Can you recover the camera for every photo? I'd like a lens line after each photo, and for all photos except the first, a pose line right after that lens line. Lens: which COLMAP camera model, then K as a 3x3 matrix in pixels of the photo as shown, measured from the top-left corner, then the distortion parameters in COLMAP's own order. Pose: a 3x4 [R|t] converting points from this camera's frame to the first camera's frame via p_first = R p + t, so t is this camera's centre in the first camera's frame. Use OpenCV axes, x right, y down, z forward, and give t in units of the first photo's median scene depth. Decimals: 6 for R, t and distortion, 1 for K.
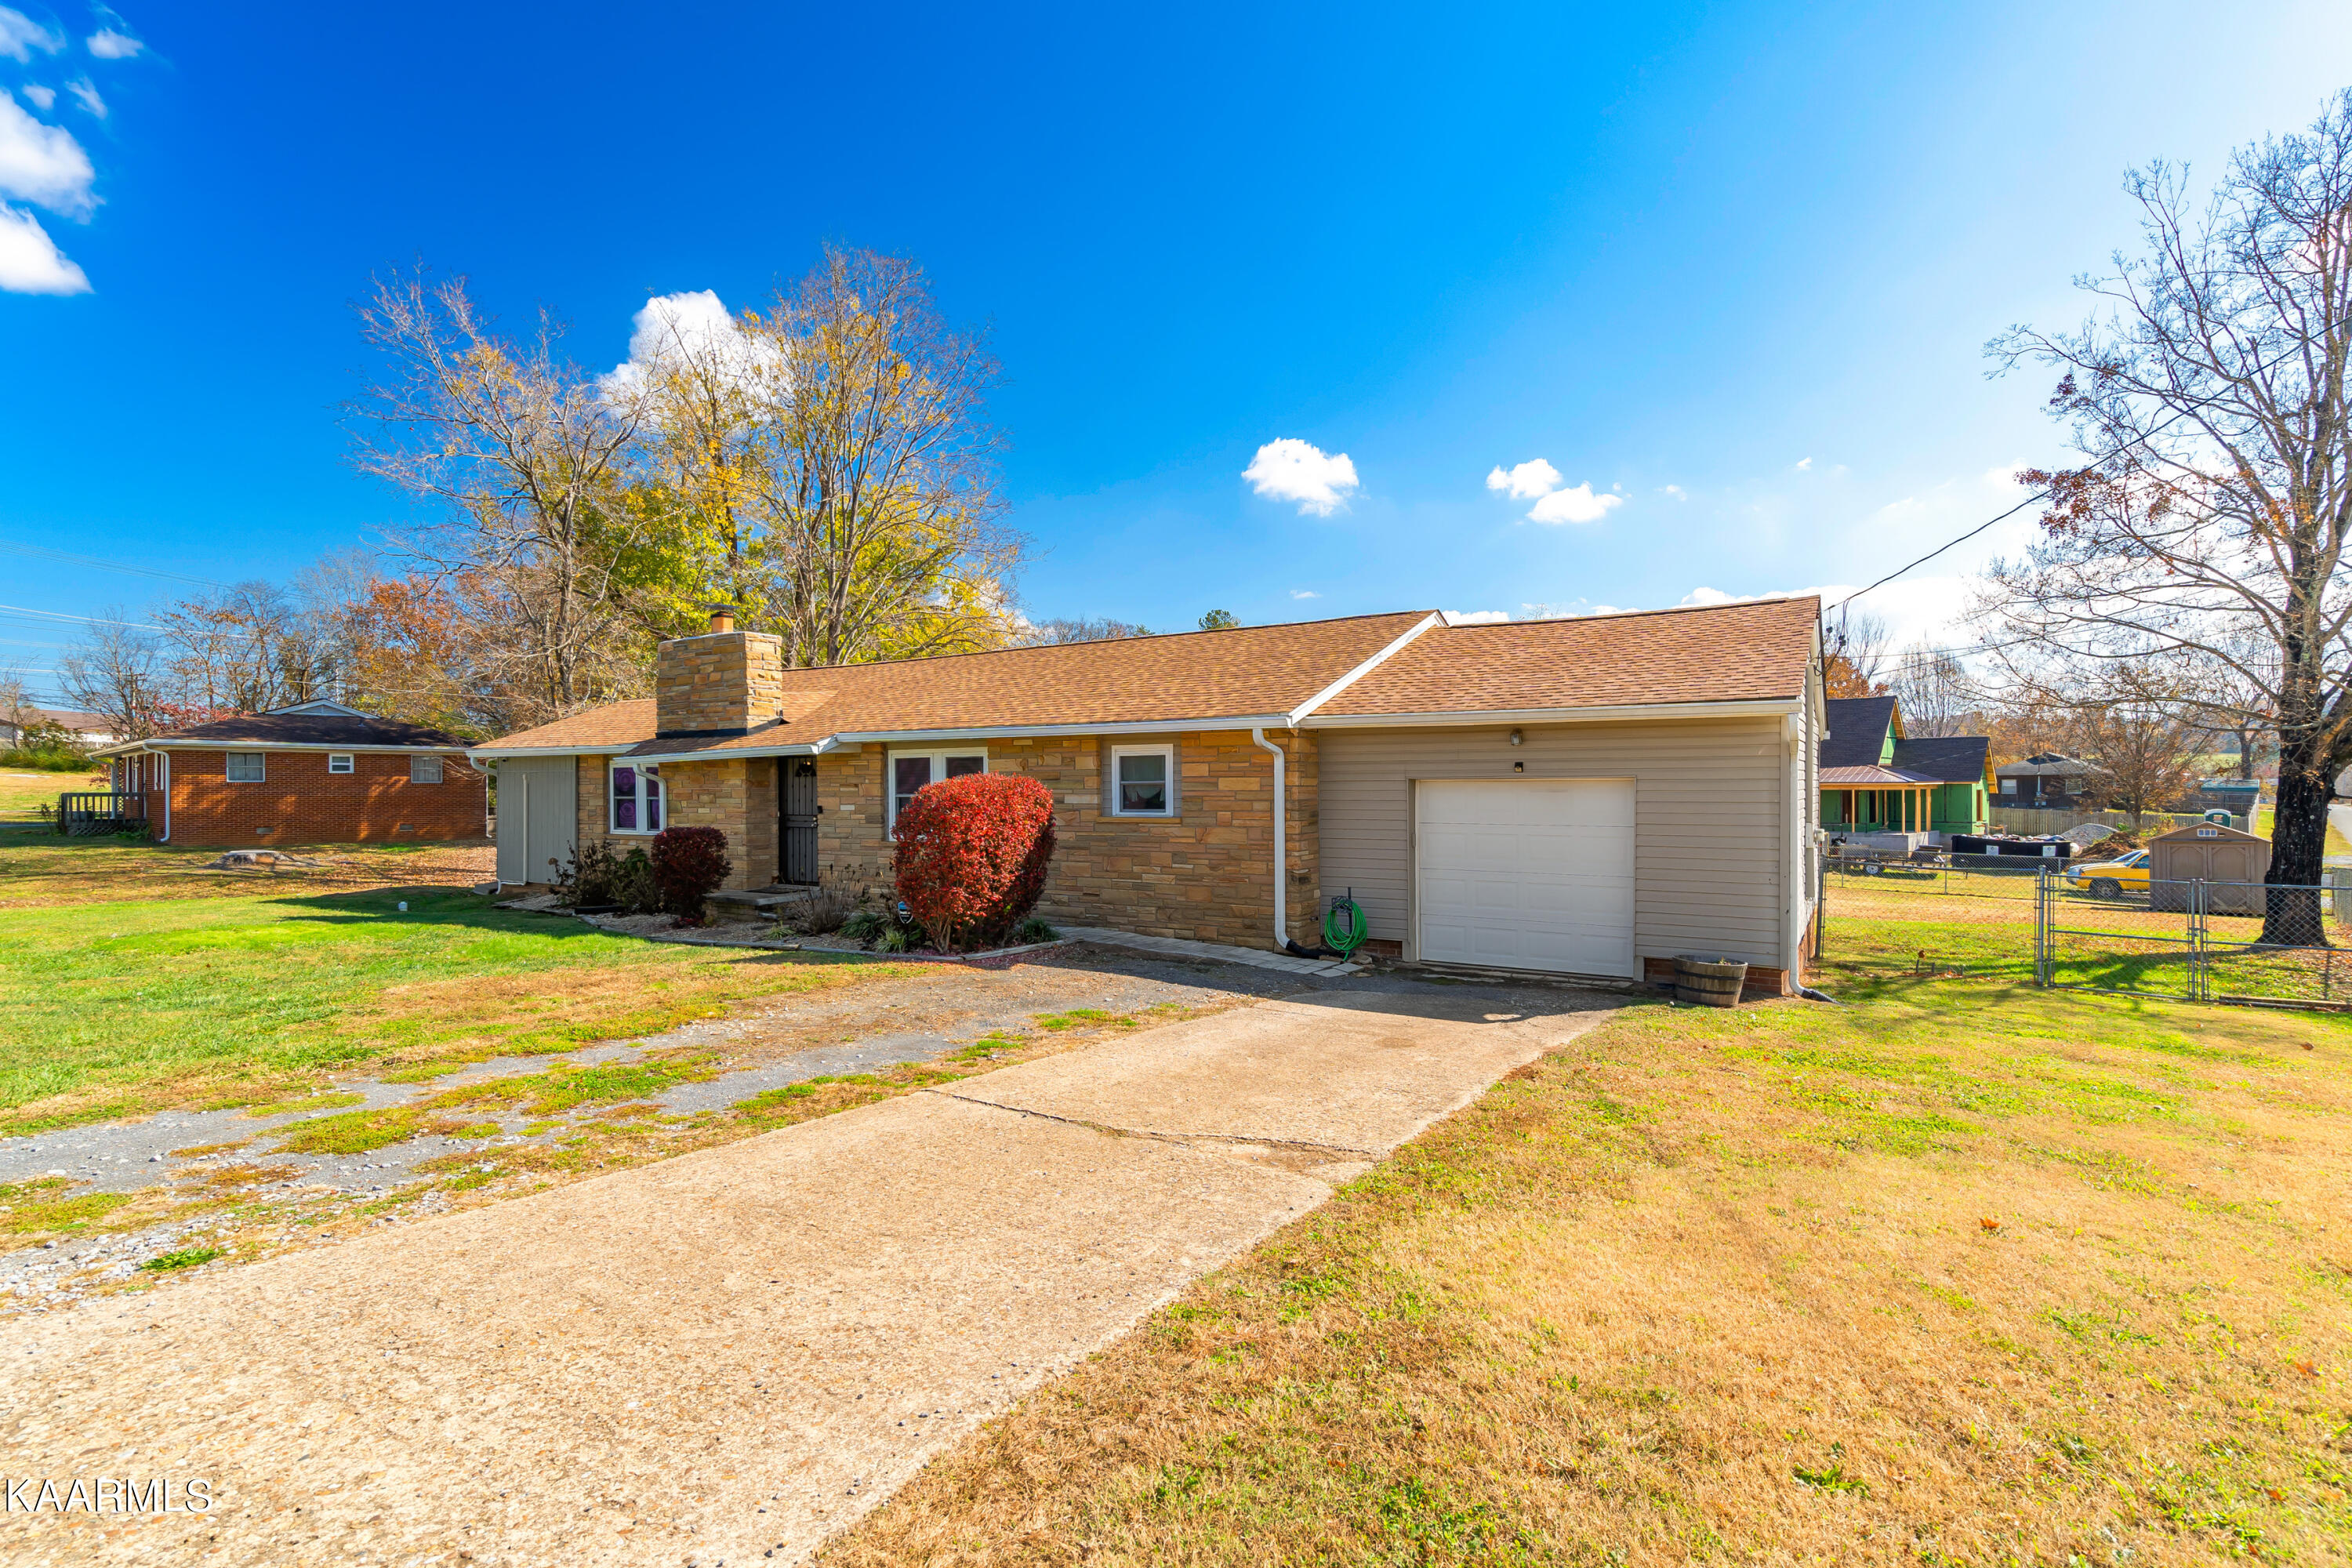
lens RADIAL K [[1111.0, 0, 1183.5], [0, 1111.0, 821.6], [0, 0, 1]] dist [-0.001362, 0.000024]
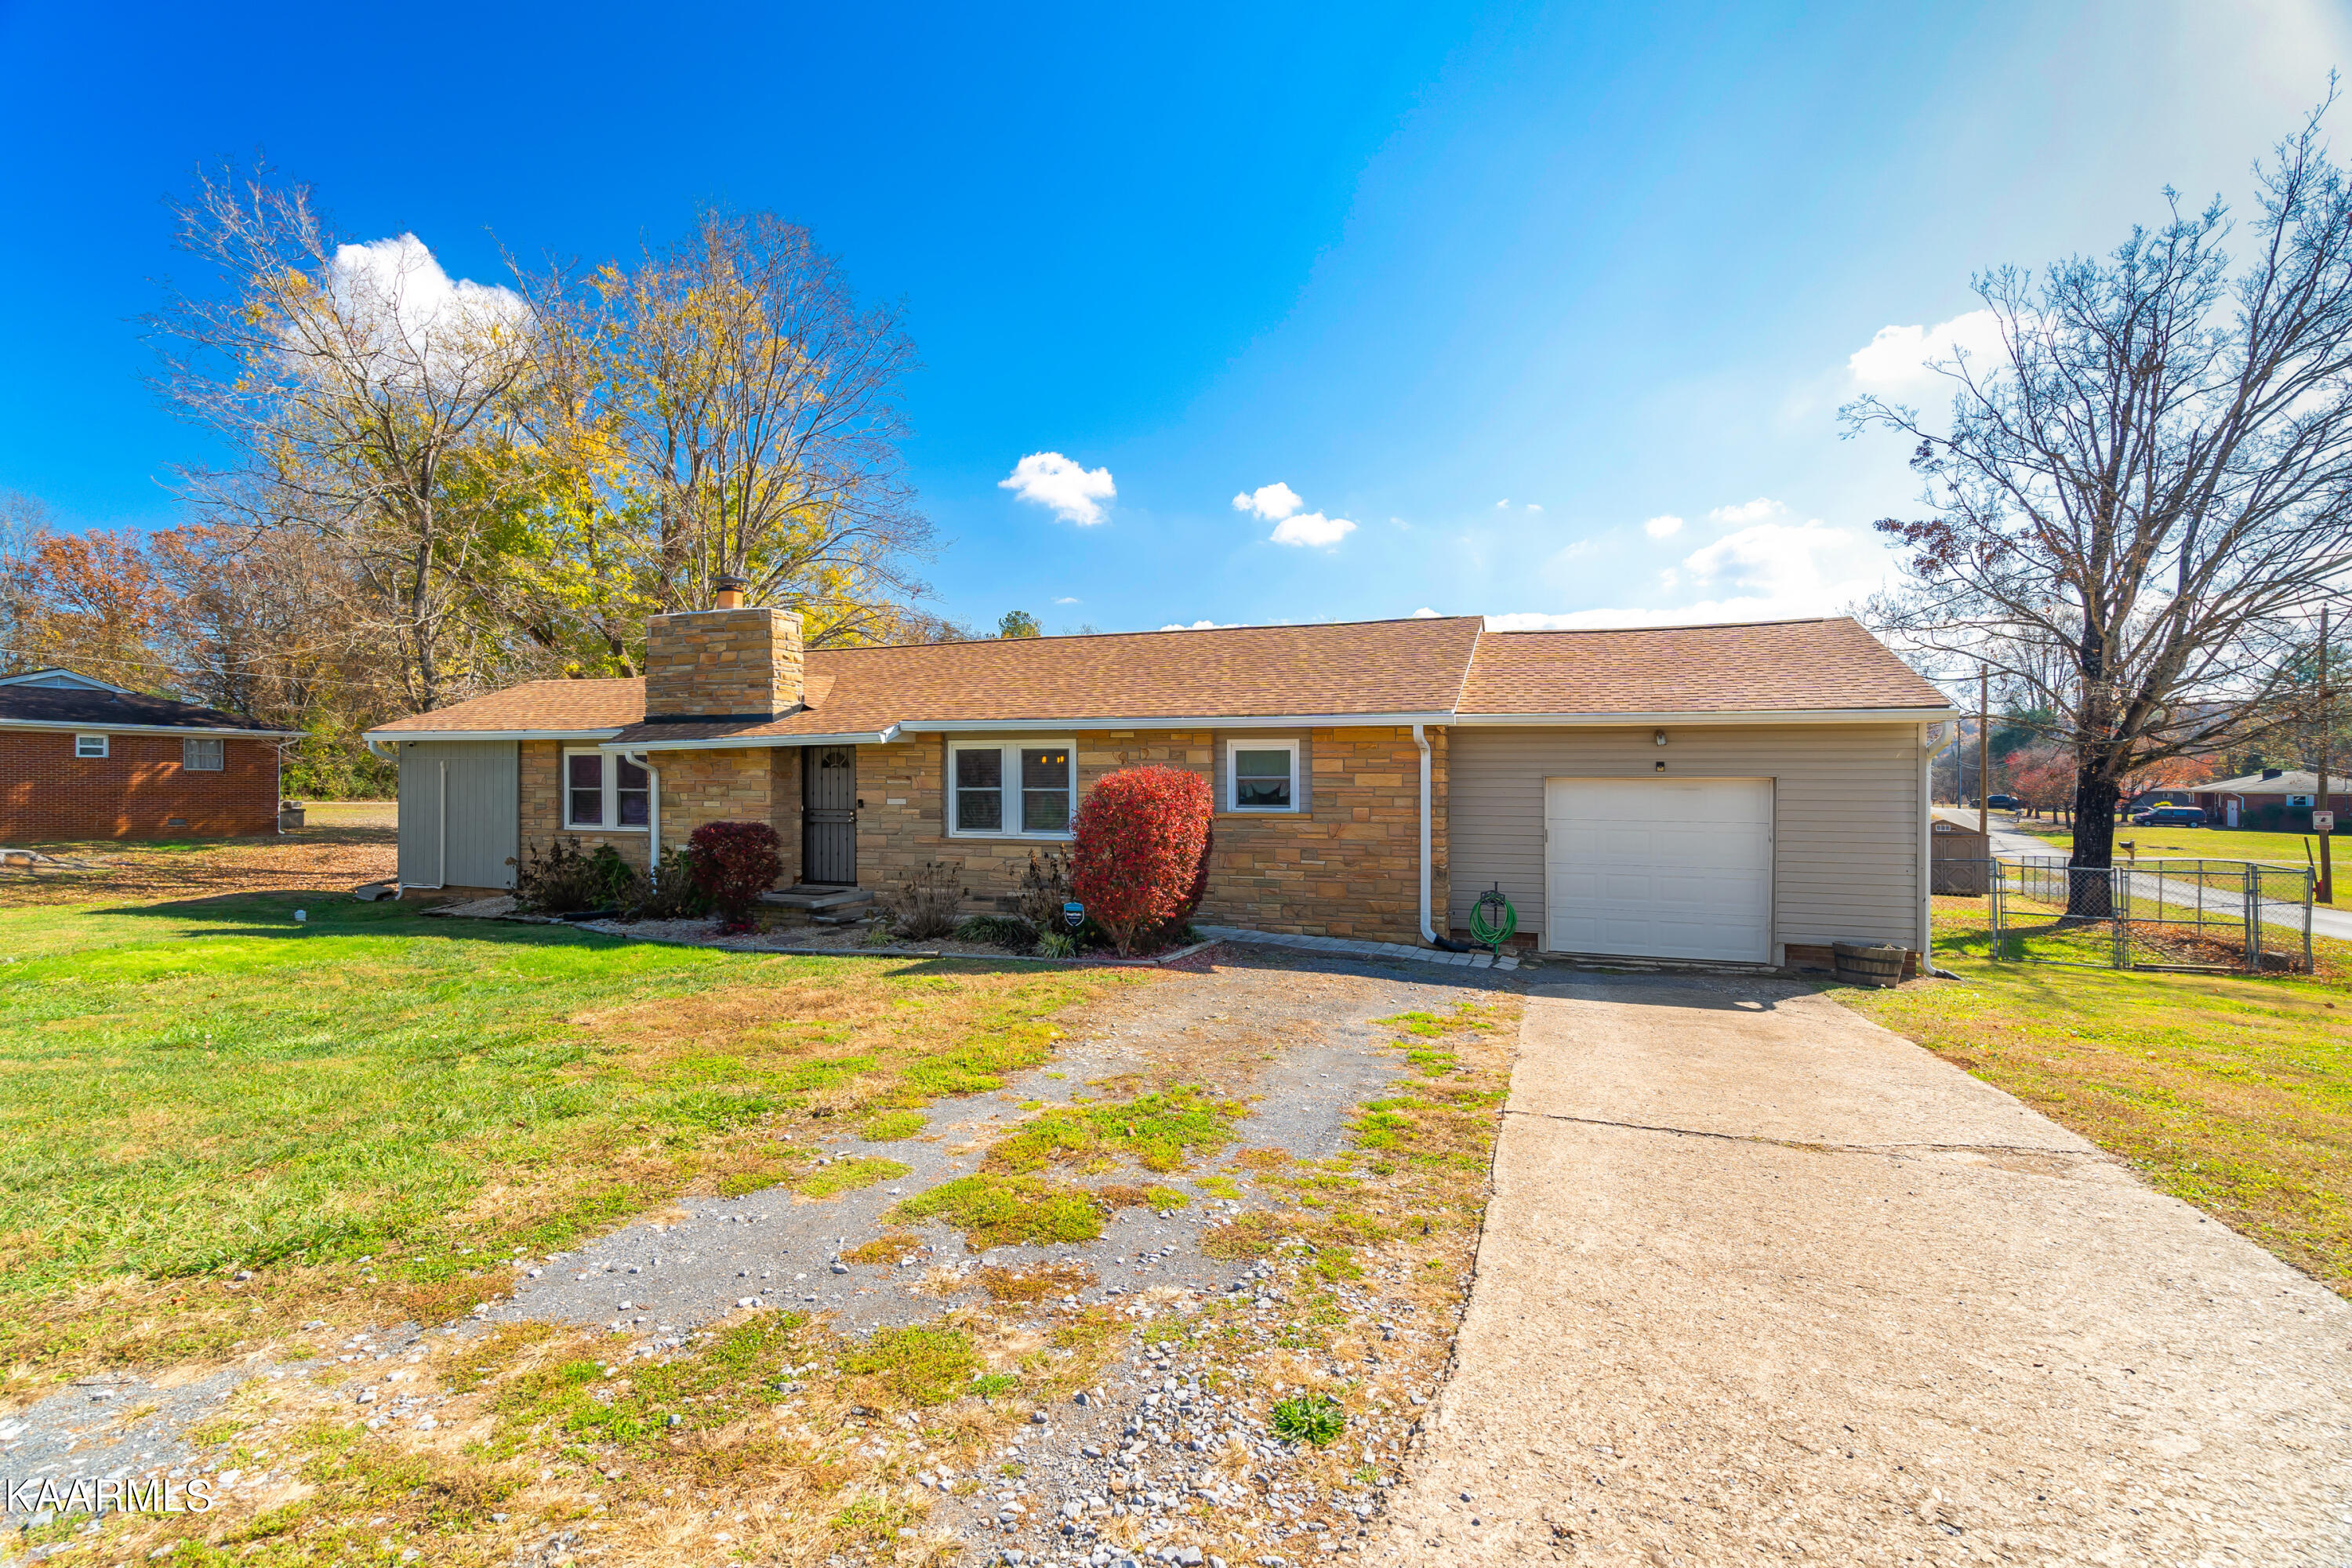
lens RADIAL K [[1062.1, 0, 1168.7], [0, 1062.1, 819.6], [0, 0, 1]] dist [-0.002215, -0.000639]
pose [[0.977029, 0.001729, 0.213101, -0.275314], [-0.002219, 0.999995, 0.002059, 0.000181], [-0.213097, -0.002485, 0.977028, 0.082895]]
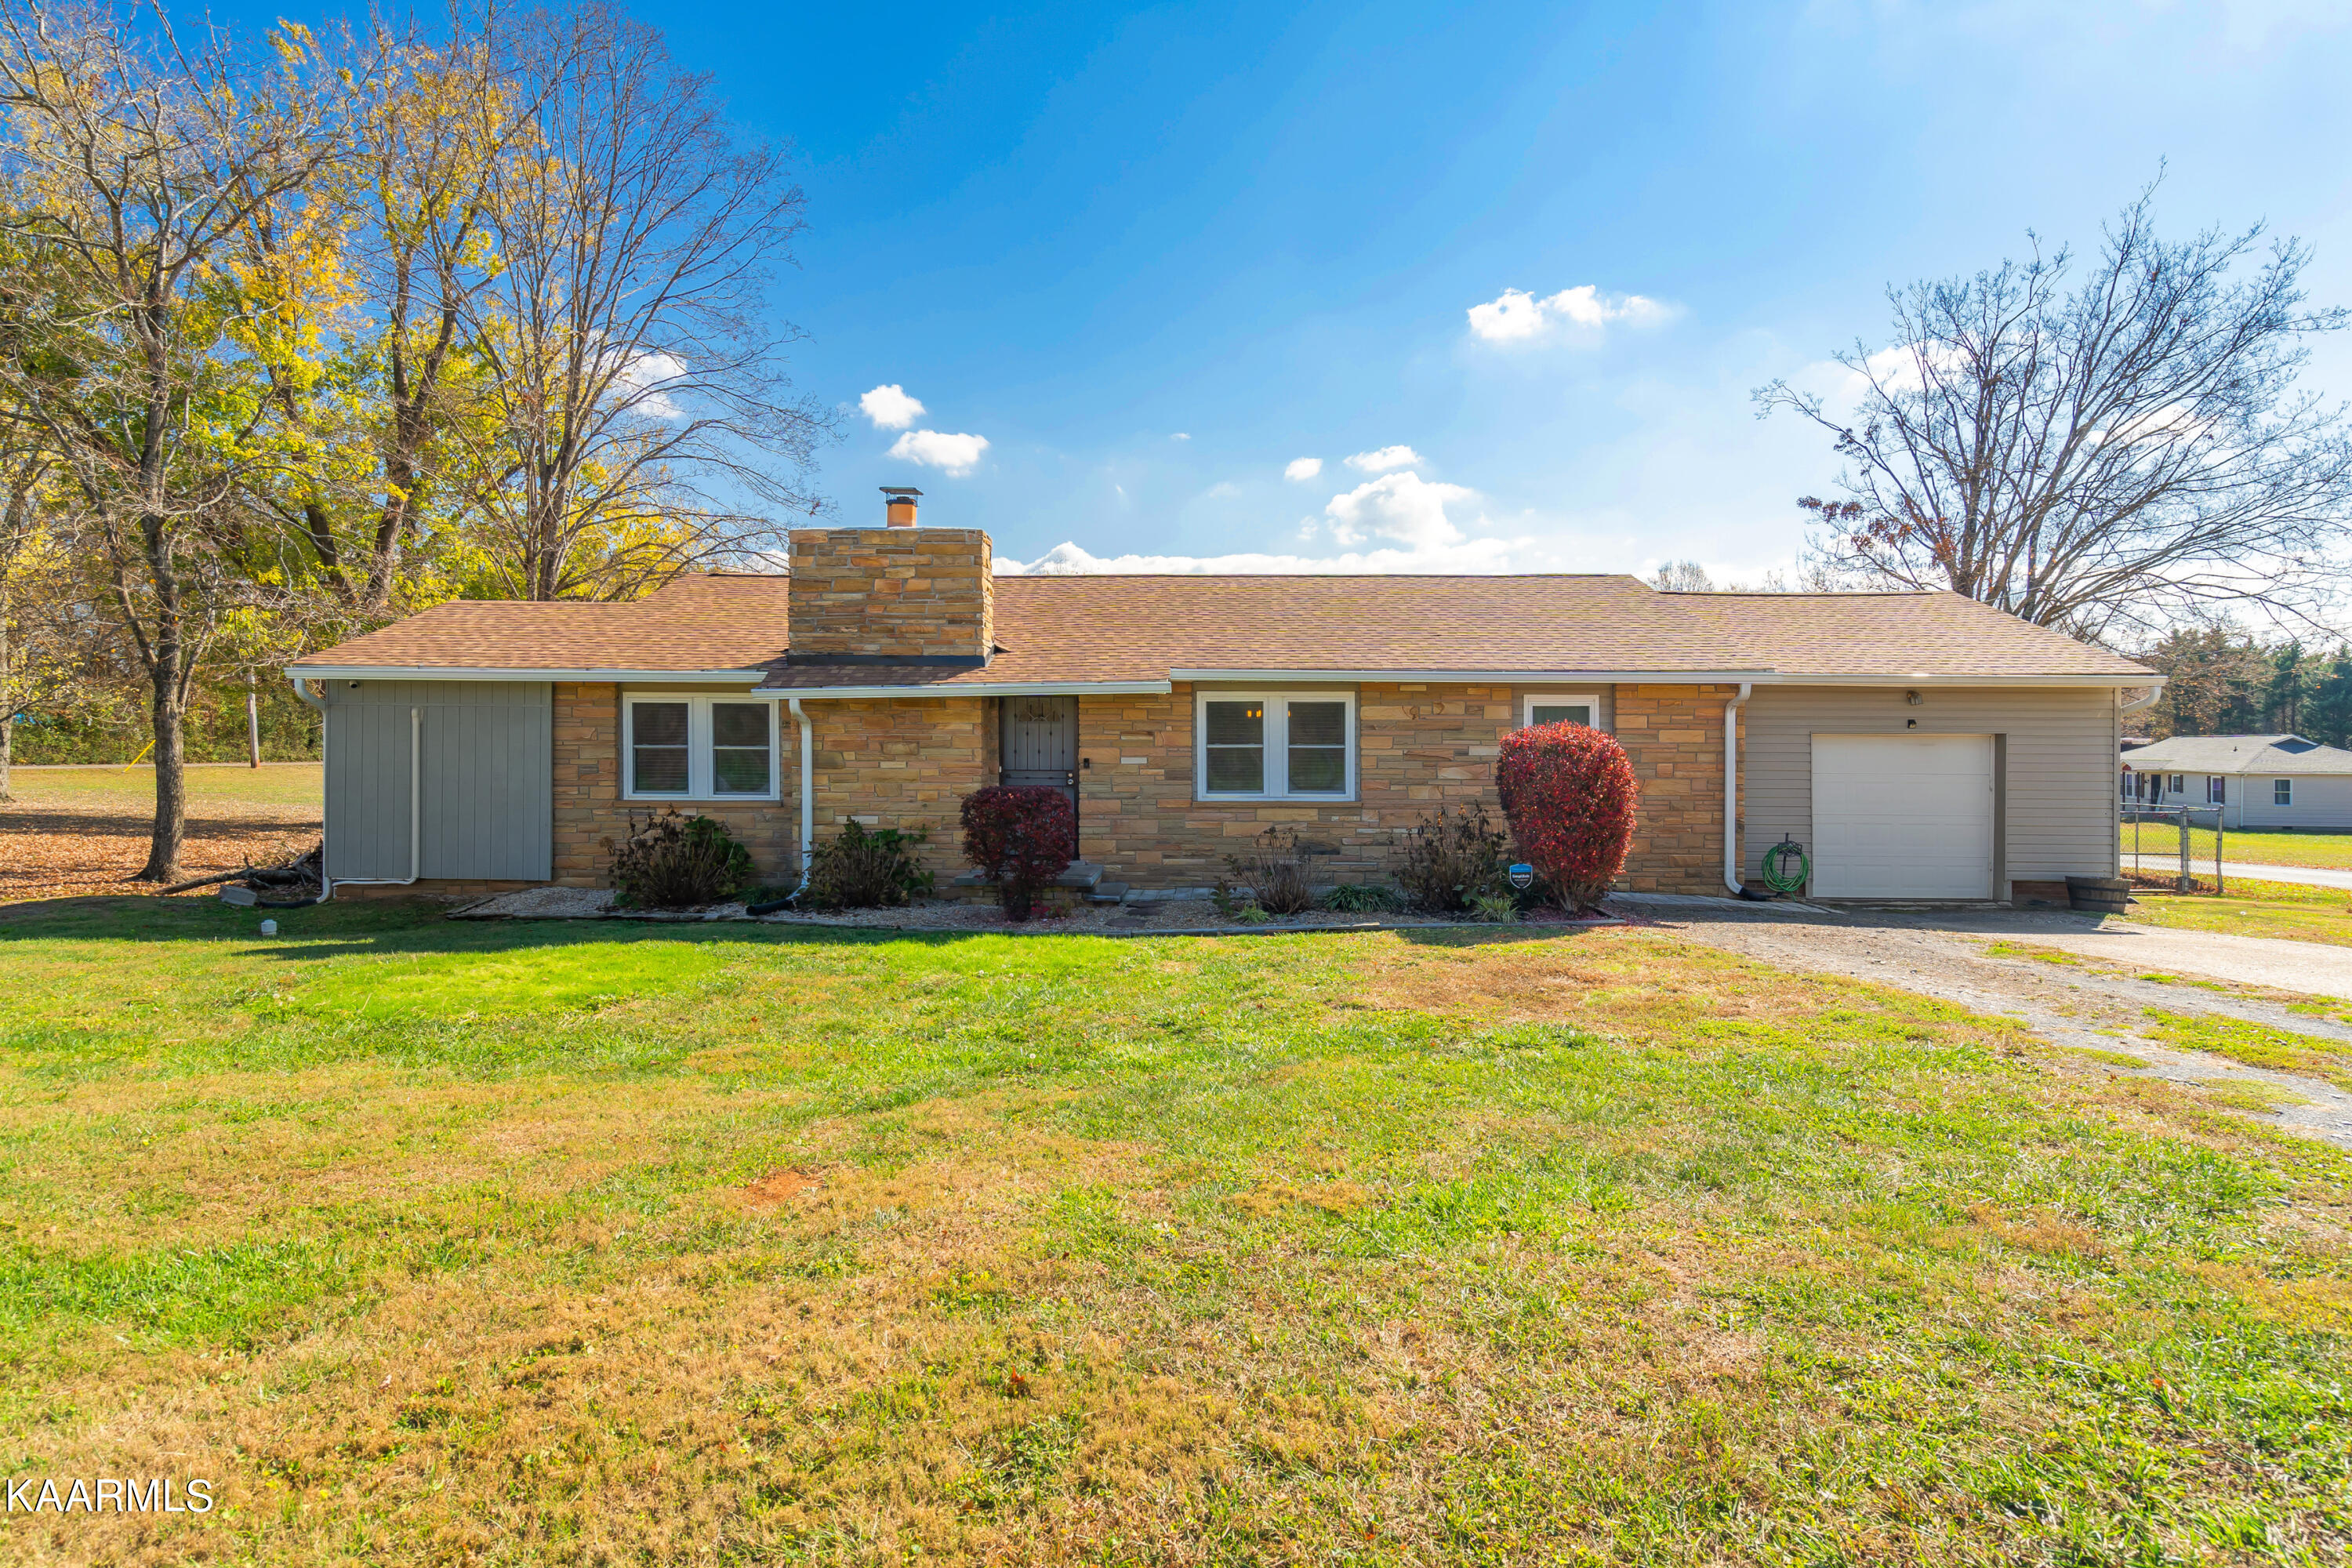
lens RADIAL K [[1200.5, 0, 1176.0], [0, 1200.5, 784.0], [0, 0, 1]] dist [0.001625, 0.000258]
pose [[0.853622, -0.012073, 0.520754, -0.748680], [0.008044, 0.999918, 0.009996, -0.004054], [-0.520831, -0.004344, 0.853649, 0.242237]]
